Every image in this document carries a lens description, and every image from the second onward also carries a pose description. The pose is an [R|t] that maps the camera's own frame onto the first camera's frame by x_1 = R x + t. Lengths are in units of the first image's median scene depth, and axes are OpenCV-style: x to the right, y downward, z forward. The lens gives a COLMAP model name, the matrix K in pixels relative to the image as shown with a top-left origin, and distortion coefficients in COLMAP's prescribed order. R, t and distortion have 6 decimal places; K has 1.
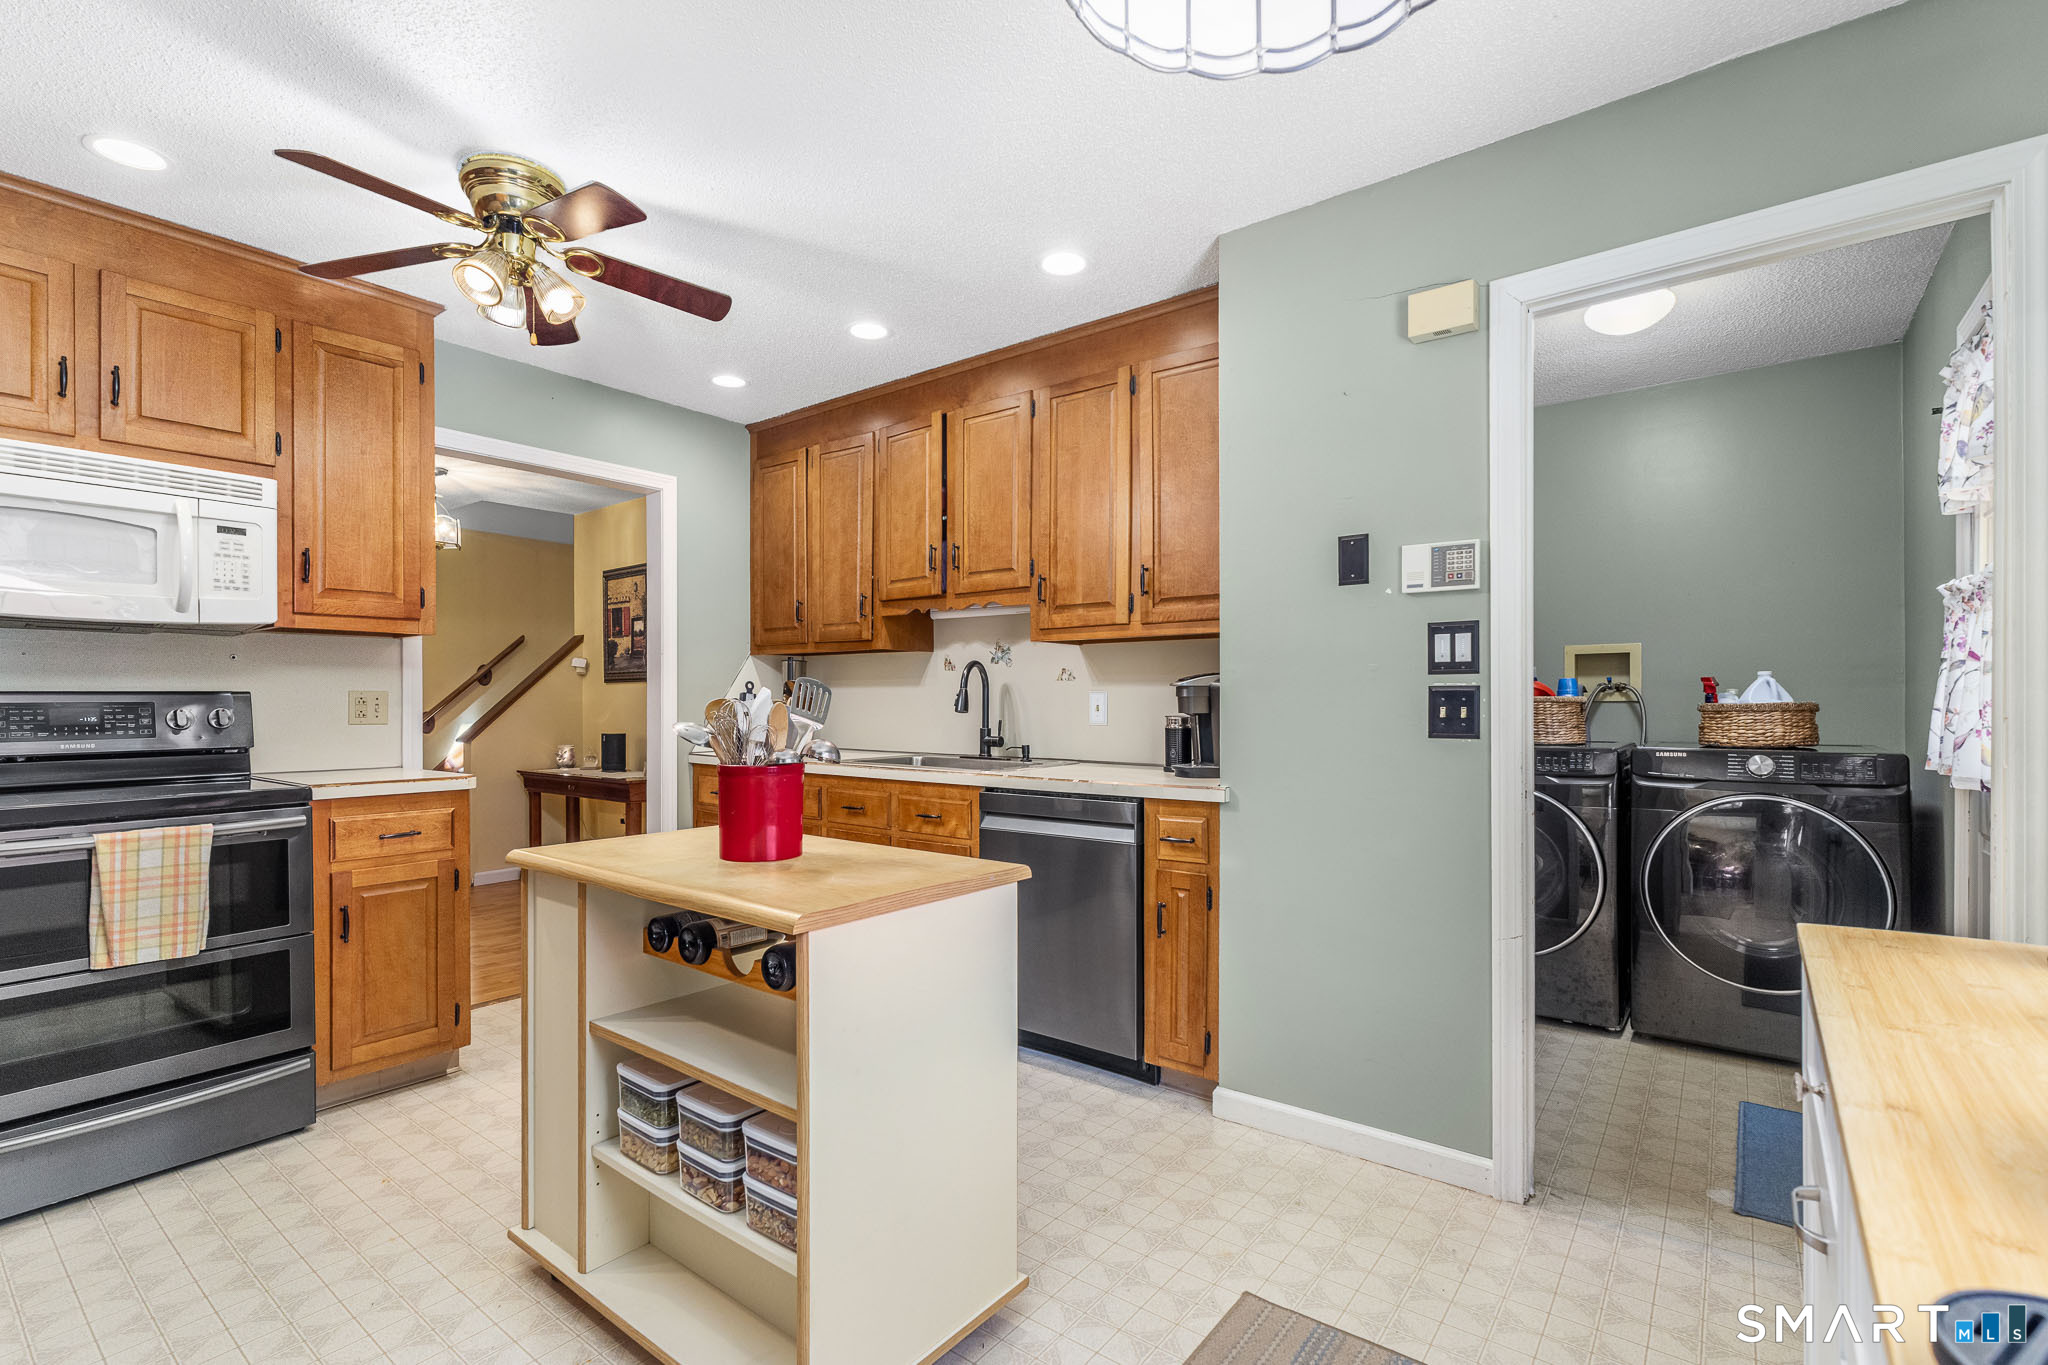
lens RADIAL K [[932.6, 0, 1018.8], [0, 932.6, 699.9], [0, 0, 1]] dist [-0.000443, 0.000582]
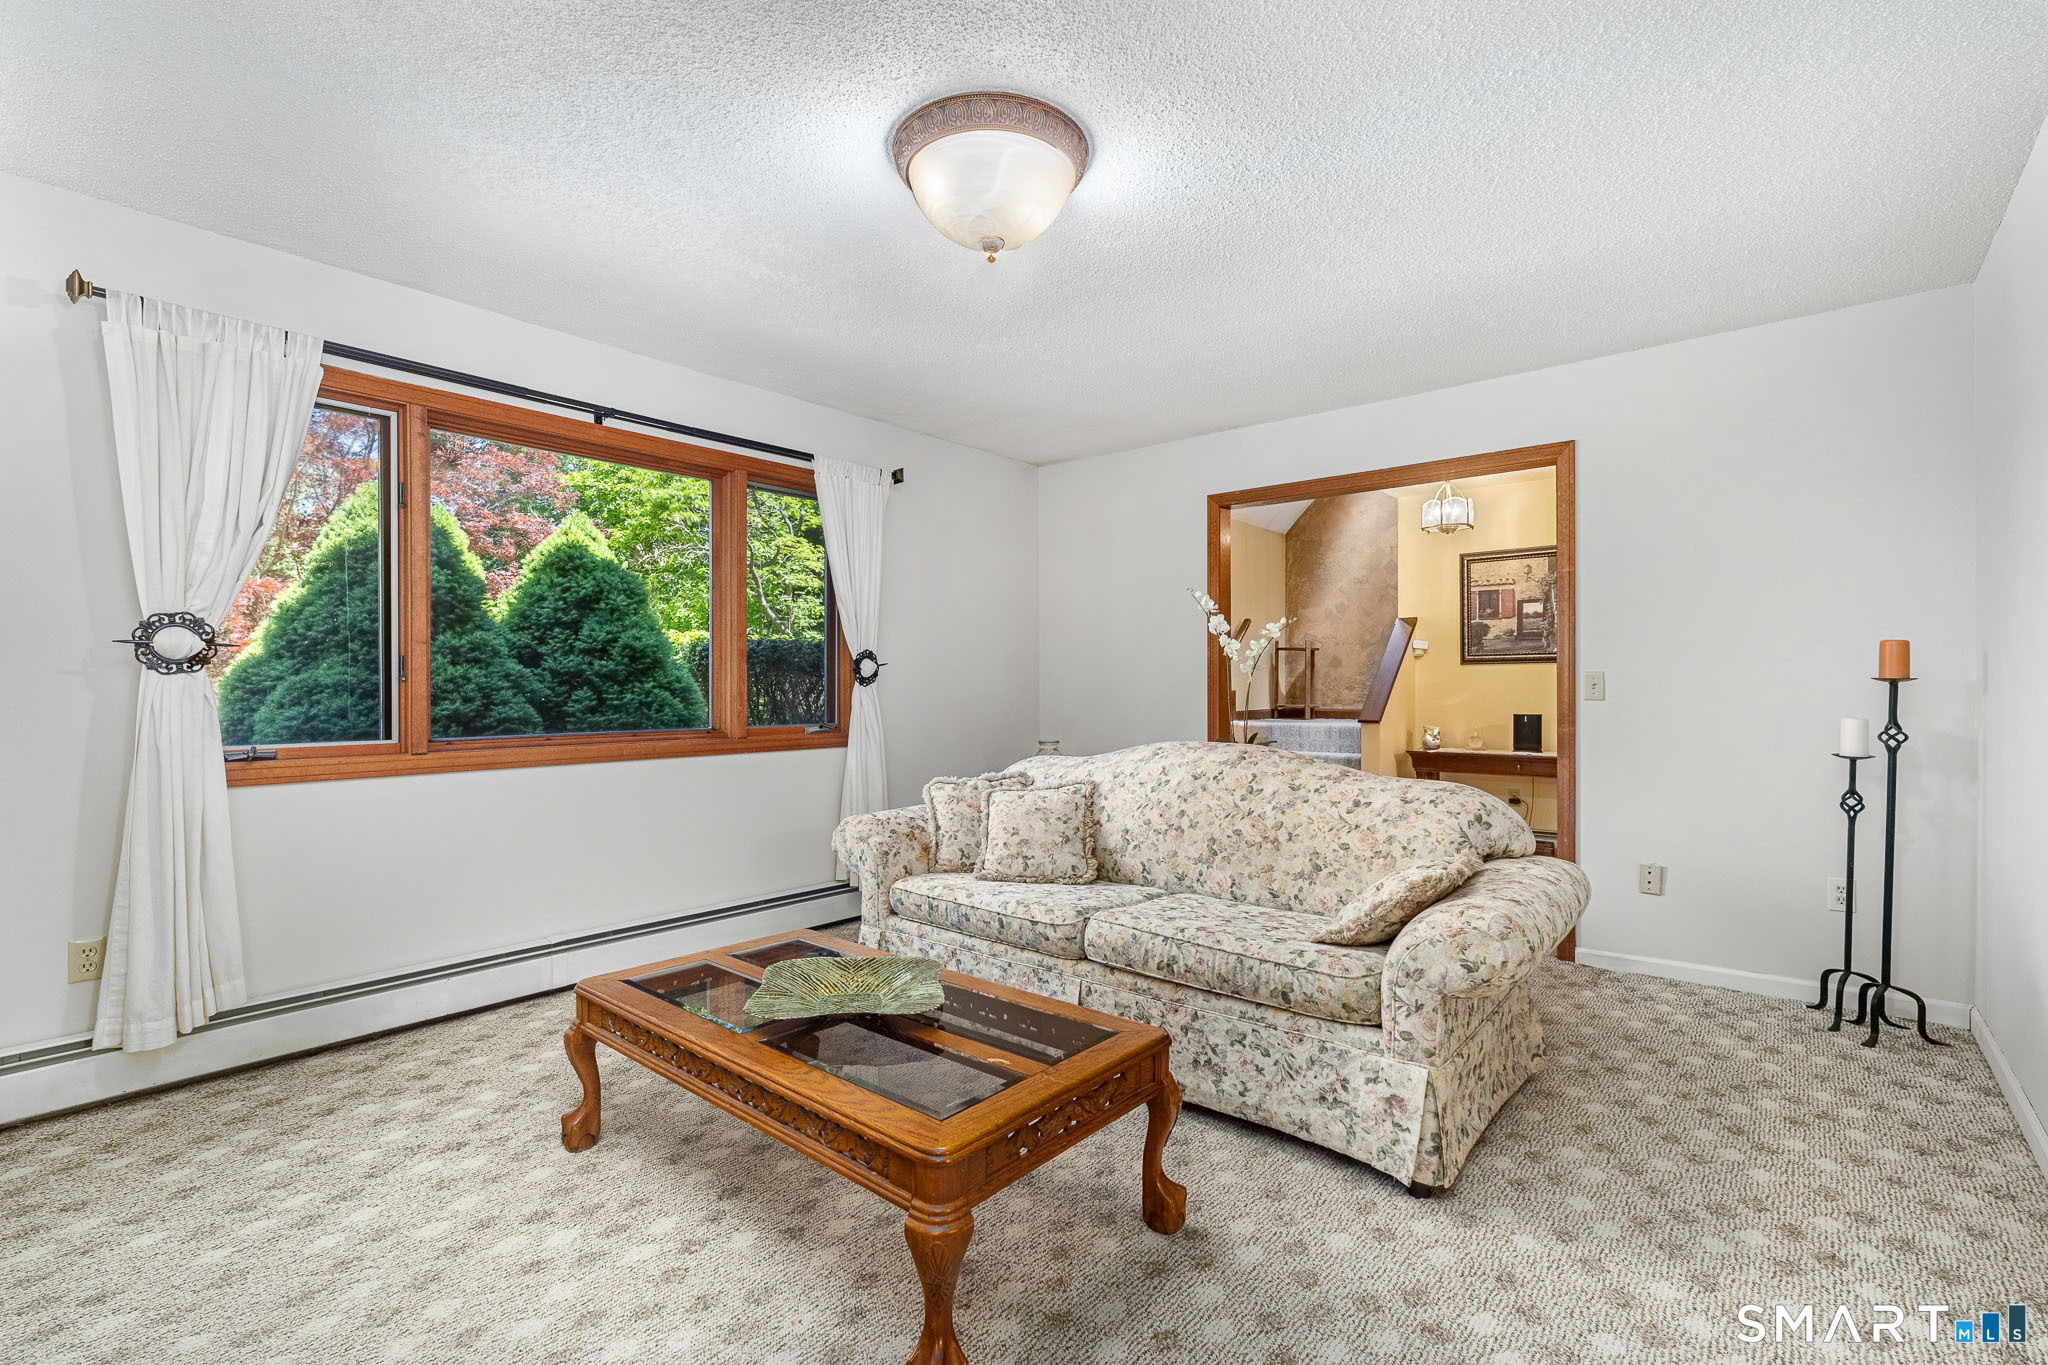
lens RADIAL K [[921.4, 0, 1027.5], [0, 921.4, 685.7], [0, 0, 1]] dist [0.001429, 0.000469]
pose [[0.999064, 0.000523, -0.043249, -2.009349], [-0.000452, 0.999999, 0.001636, 0.007915], [0.043250, -0.001614, 0.999063, -0.045161]]
